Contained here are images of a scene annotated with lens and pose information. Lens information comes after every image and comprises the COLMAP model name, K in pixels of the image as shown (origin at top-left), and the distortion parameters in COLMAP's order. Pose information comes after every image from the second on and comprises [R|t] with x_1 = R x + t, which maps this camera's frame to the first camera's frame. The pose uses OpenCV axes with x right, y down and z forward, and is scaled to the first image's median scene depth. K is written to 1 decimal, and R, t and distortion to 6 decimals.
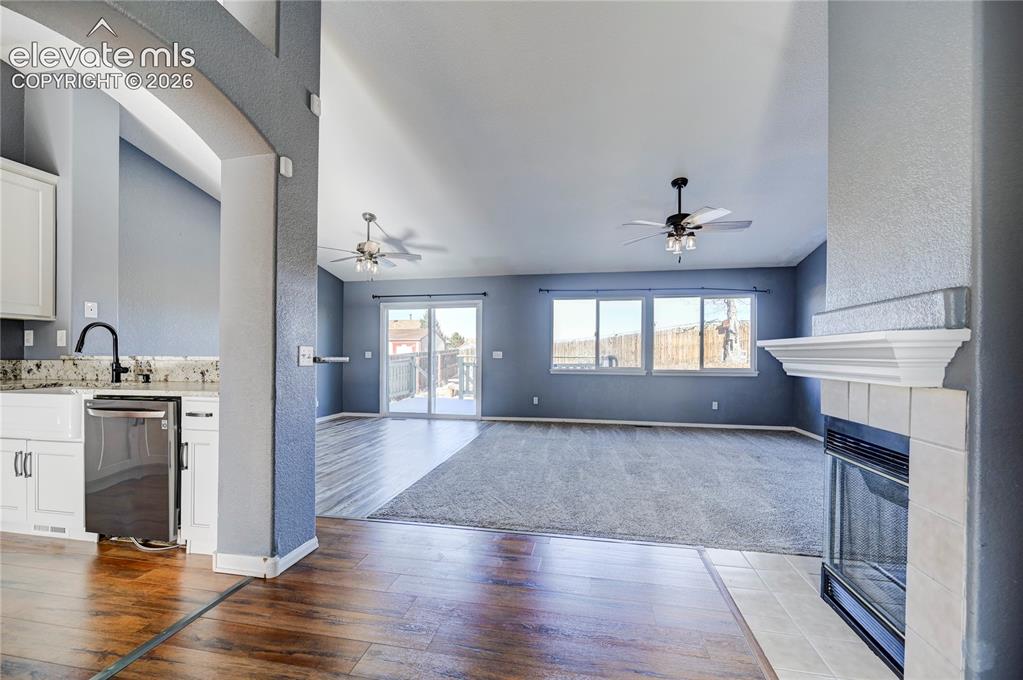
lens RADIAL K [[417.6, 0, 514.3], [0, 417.6, 347.0], [0, 0, 1]] dist [-0.001843, -0.000263]
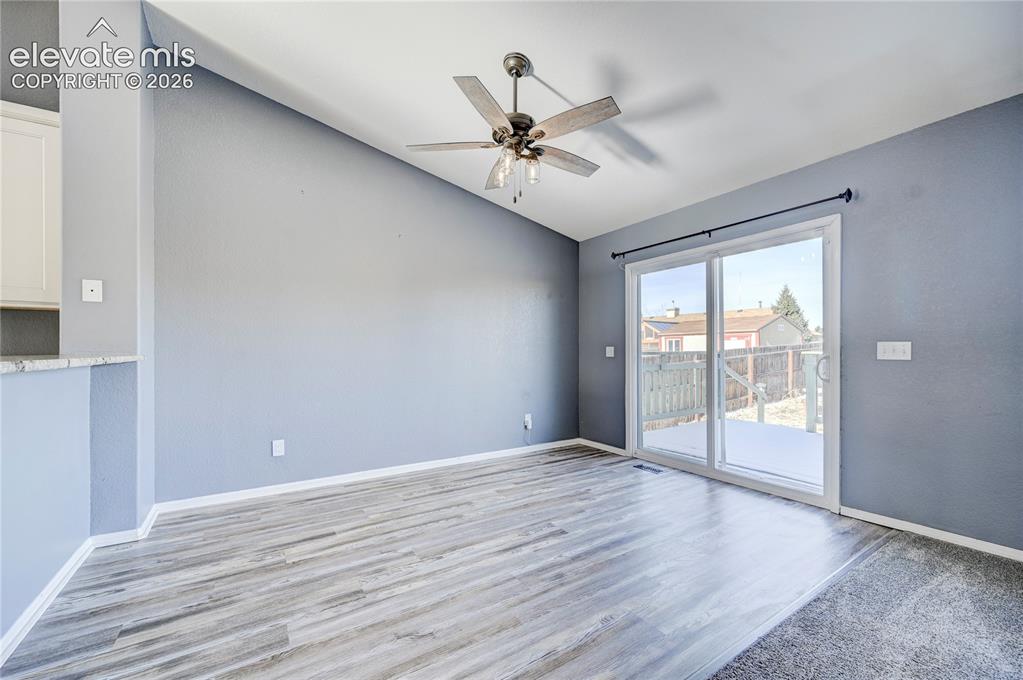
lens RADIAL K [[417.6, 0, 504.4], [0, 417.6, 350.2], [0, 0, 1]] dist [-0.001843, -0.000263]
pose [[0.688175, -0.005895, -0.725521, -0.008843], [0.017514, 0.999811, 0.008489, 0.009131], [0.725333, -0.018549, 0.688148, 0.484619]]
